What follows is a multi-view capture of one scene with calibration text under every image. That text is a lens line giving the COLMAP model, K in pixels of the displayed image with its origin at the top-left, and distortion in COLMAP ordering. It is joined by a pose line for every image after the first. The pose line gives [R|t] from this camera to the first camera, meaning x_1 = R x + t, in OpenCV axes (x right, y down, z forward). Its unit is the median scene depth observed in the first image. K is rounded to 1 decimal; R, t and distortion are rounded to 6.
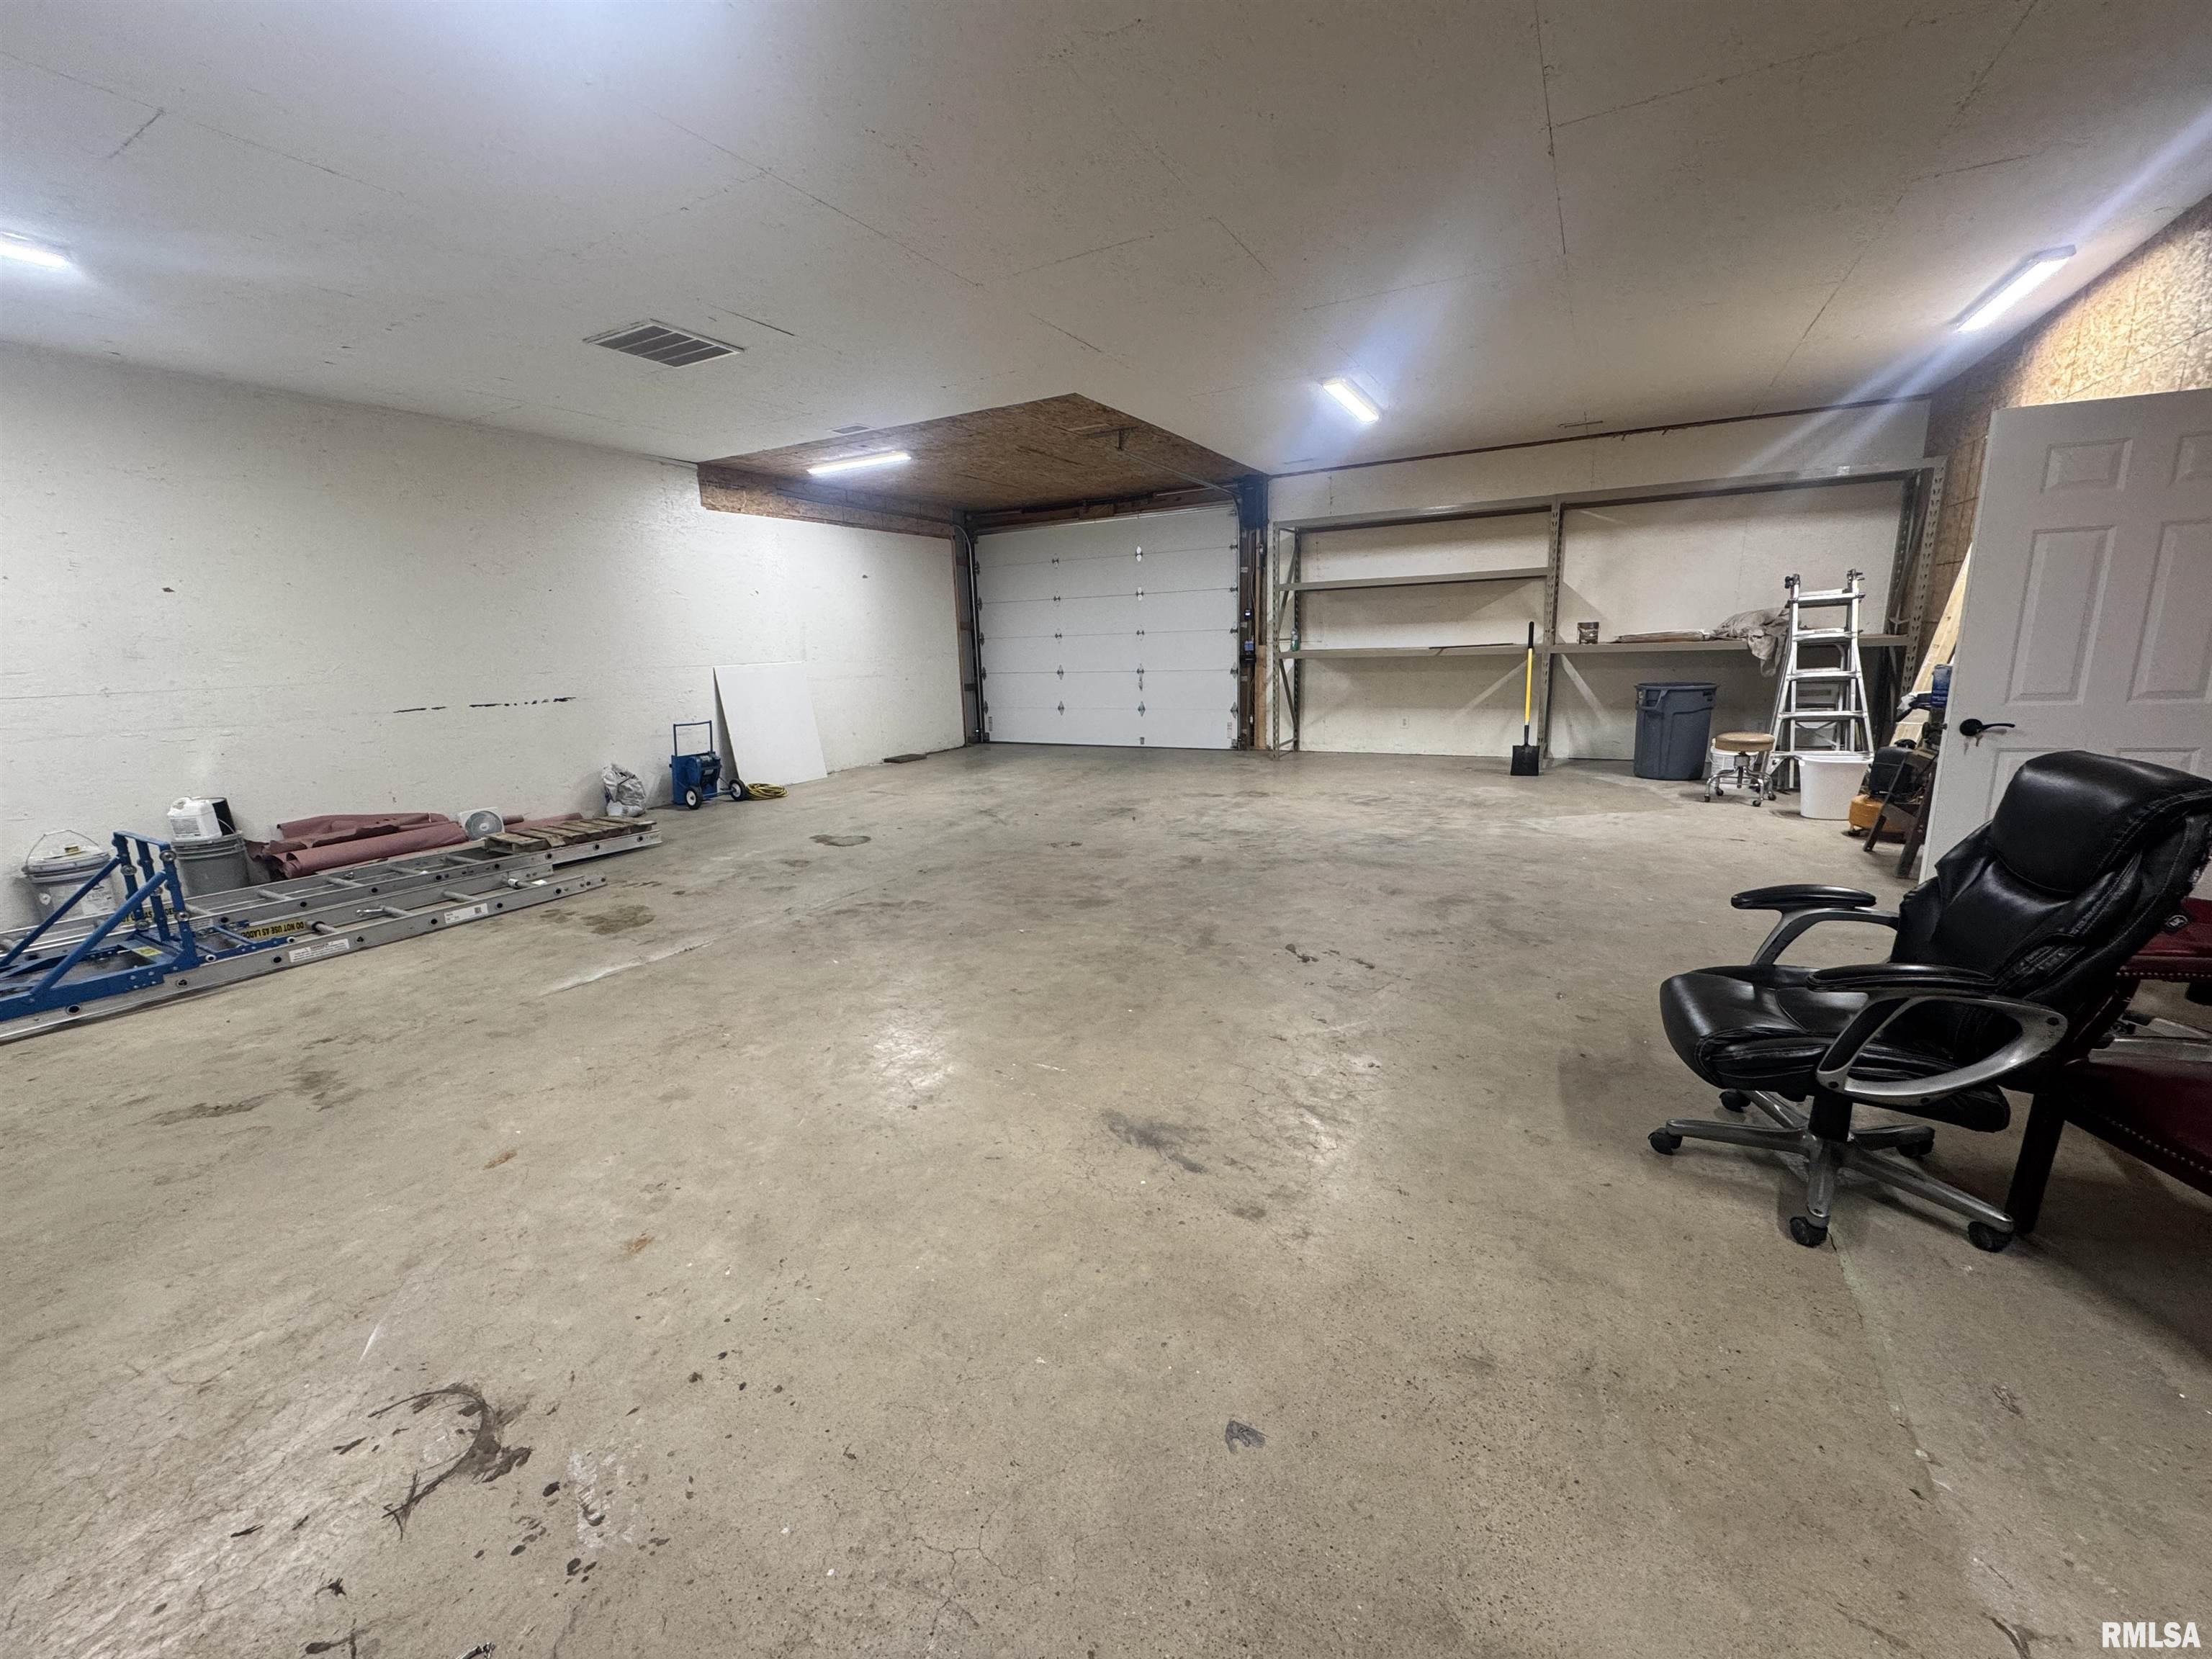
lens RADIAL K [[909.7, 0, 1106.0], [0, 909.7, 829.5], [0, 0, 1]] dist [-0.000943, 0.000203]
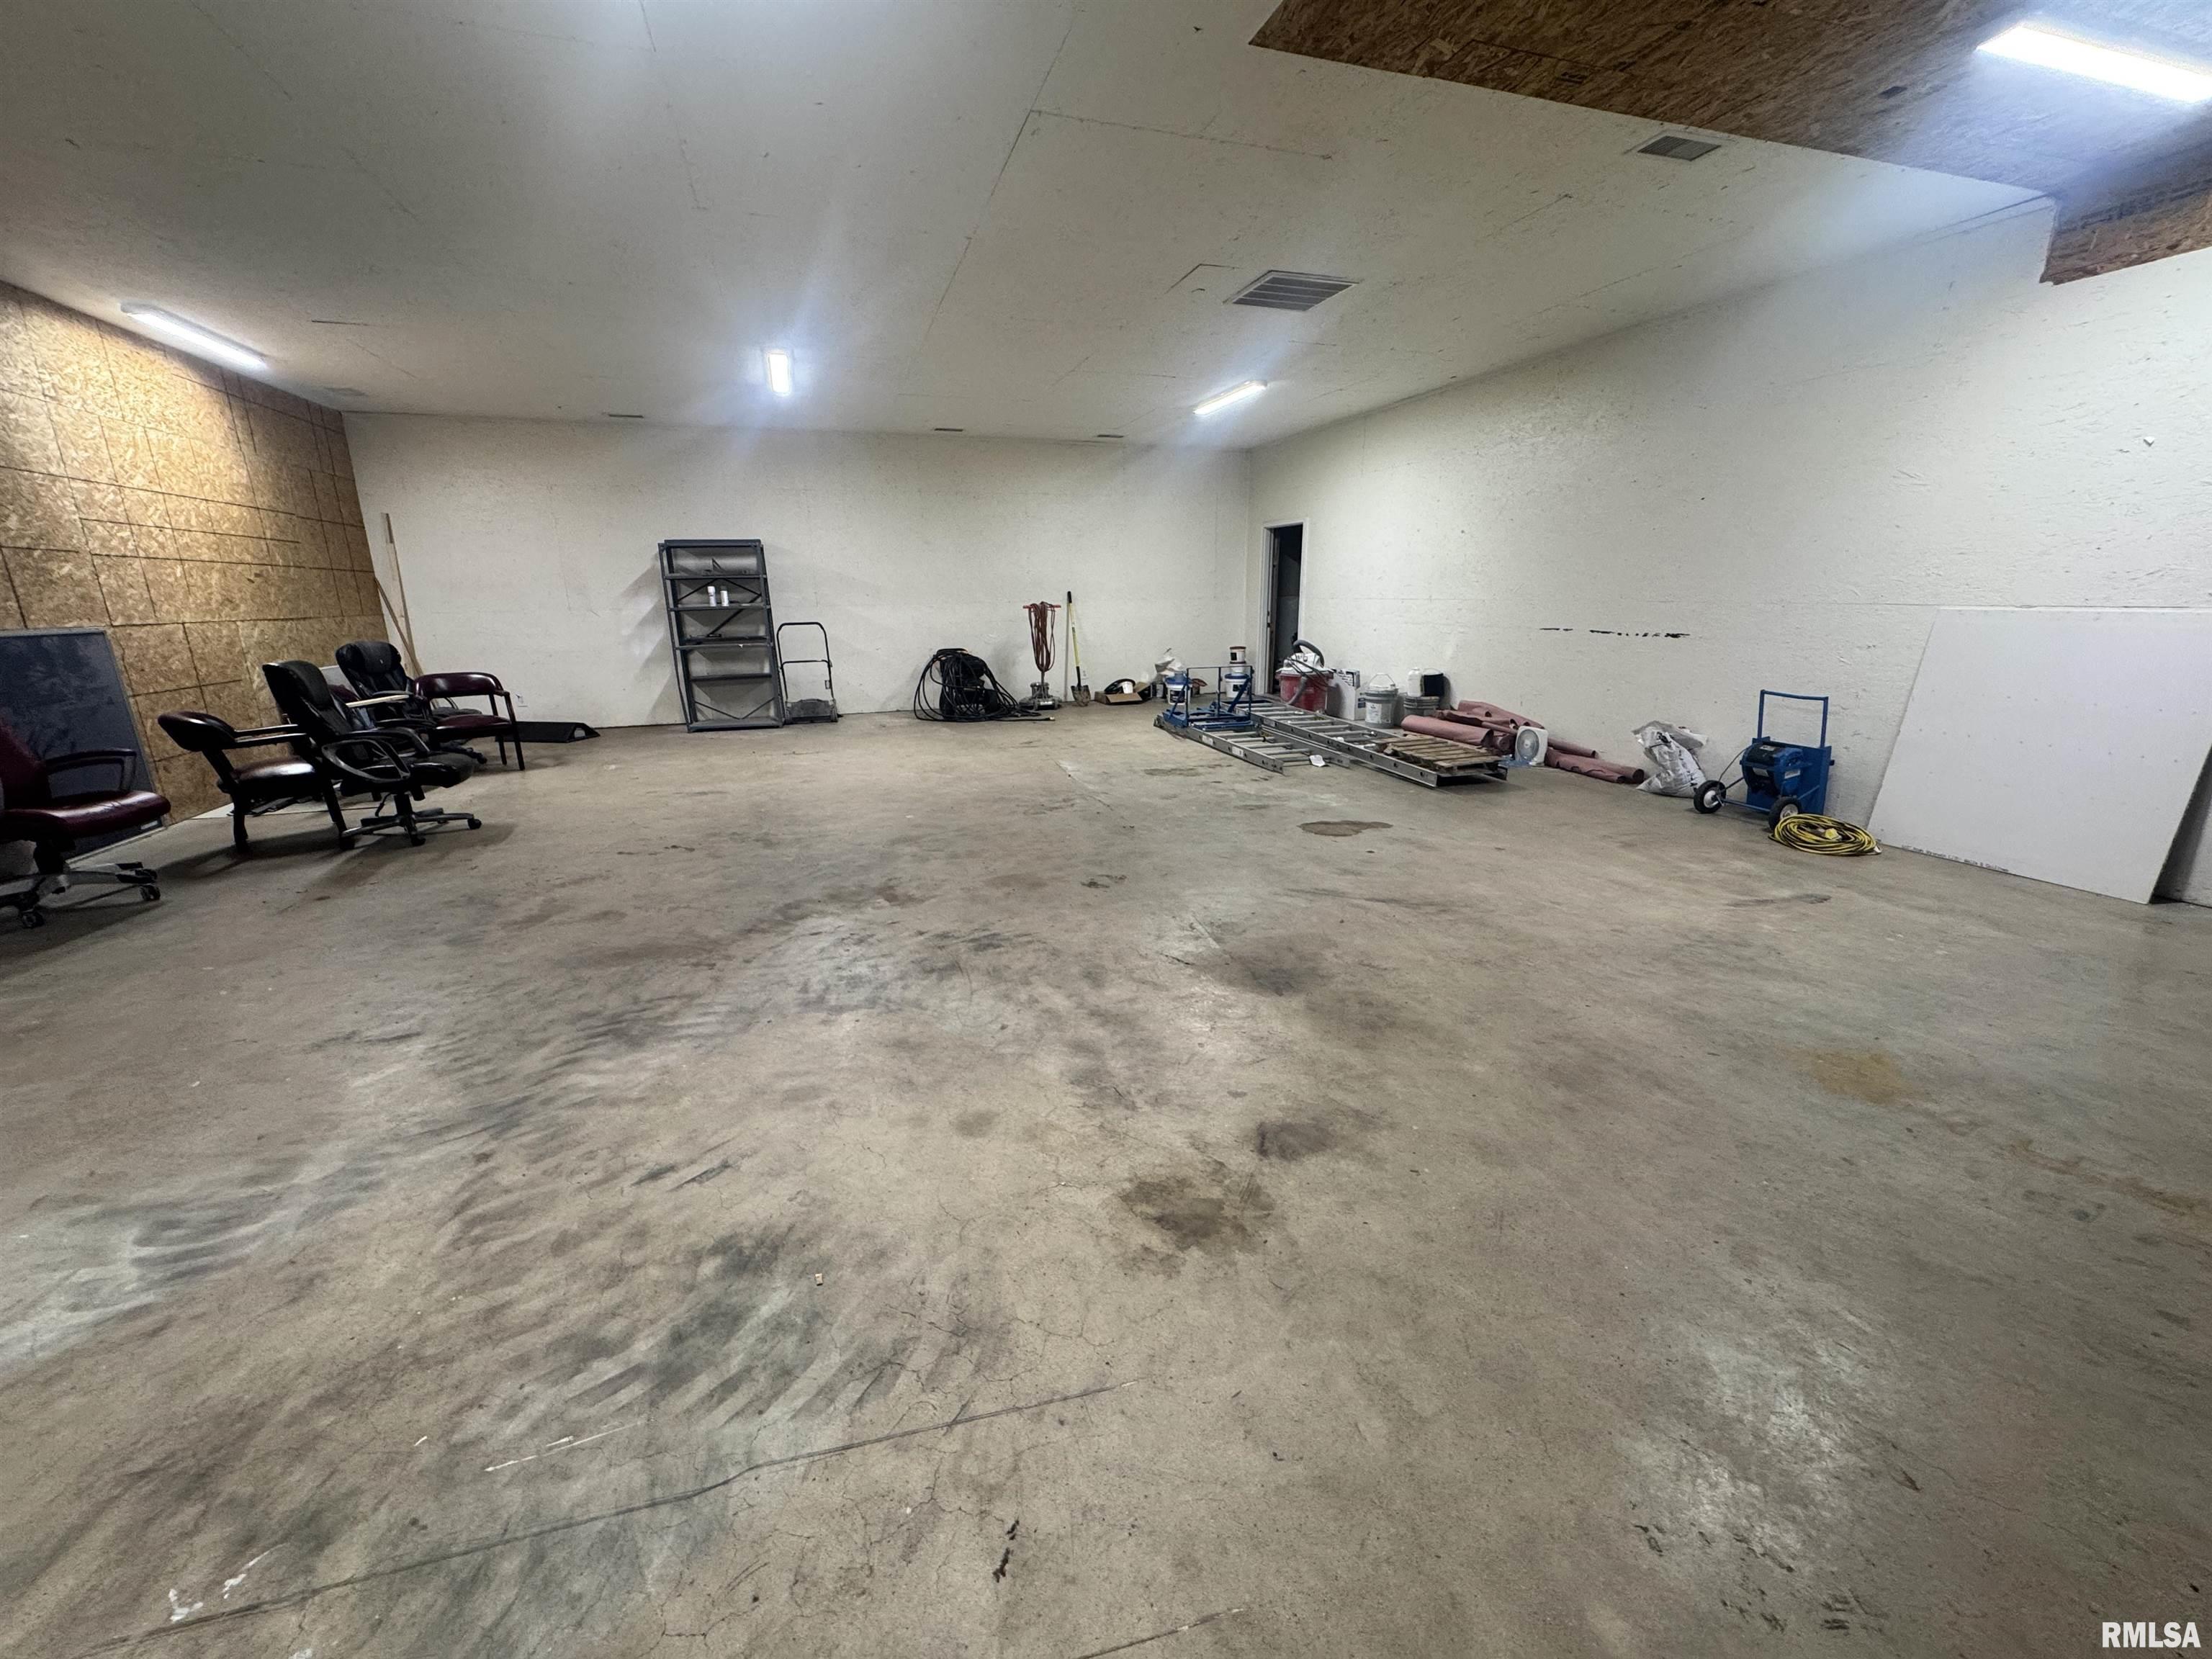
lens RADIAL K [[909.7, 0, 1106.0], [0, 909.7, 829.5], [0, 0, 1]] dist [-0.000943, 0.000203]
pose [[-0.690224, 0.223861, -0.688097, 0.540112], [-0.114894, 0.904971, 0.409667, -0.385506], [0.714416, 0.361820, -0.598912, 1.747455]]
